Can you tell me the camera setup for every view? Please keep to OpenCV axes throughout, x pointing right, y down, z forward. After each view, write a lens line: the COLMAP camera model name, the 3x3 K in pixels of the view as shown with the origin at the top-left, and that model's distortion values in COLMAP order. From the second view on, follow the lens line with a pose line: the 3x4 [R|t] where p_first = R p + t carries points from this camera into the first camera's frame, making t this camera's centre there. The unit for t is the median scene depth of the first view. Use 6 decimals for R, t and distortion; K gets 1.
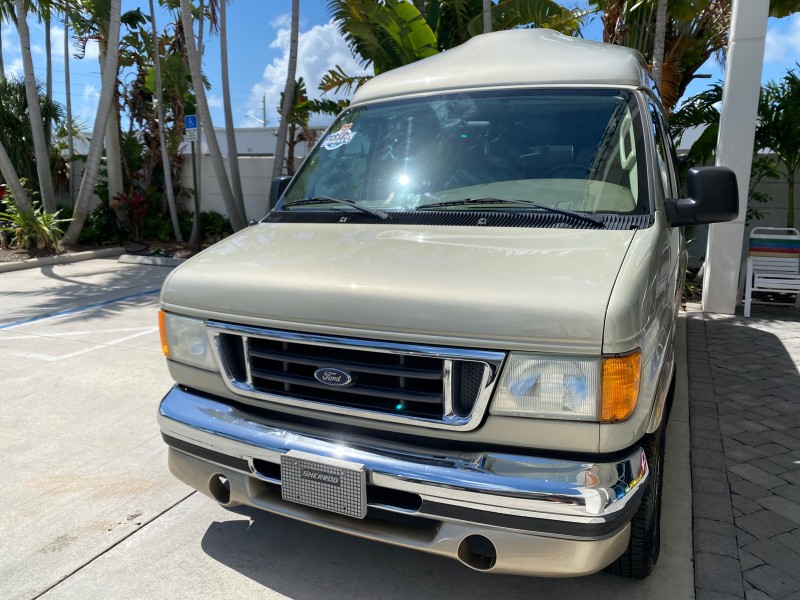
lens RADIAL K [[618.5, 0, 398.0], [0, 618.5, 299.6], [0, 0, 1]] dist [0.004519, -0.002781]
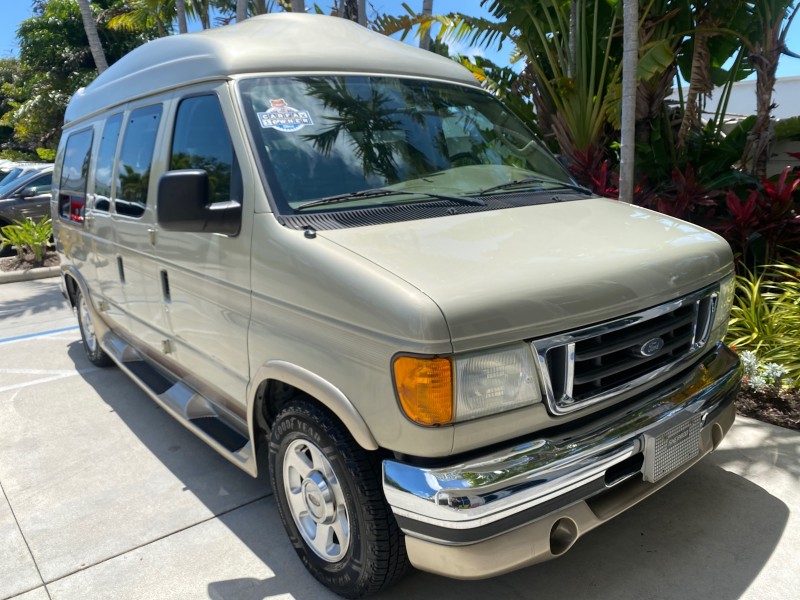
lens RADIAL K [[618.5, 0, 398.0], [0, 618.5, 299.6], [0, 0, 1]] dist [0.004519, -0.002781]
pose [[0.448322, -0.195220, 0.872294, -1.198716], [0.206085, 0.972144, 0.111648, -0.157699], [-0.869791, 0.129712, 0.476066, 0.873123]]
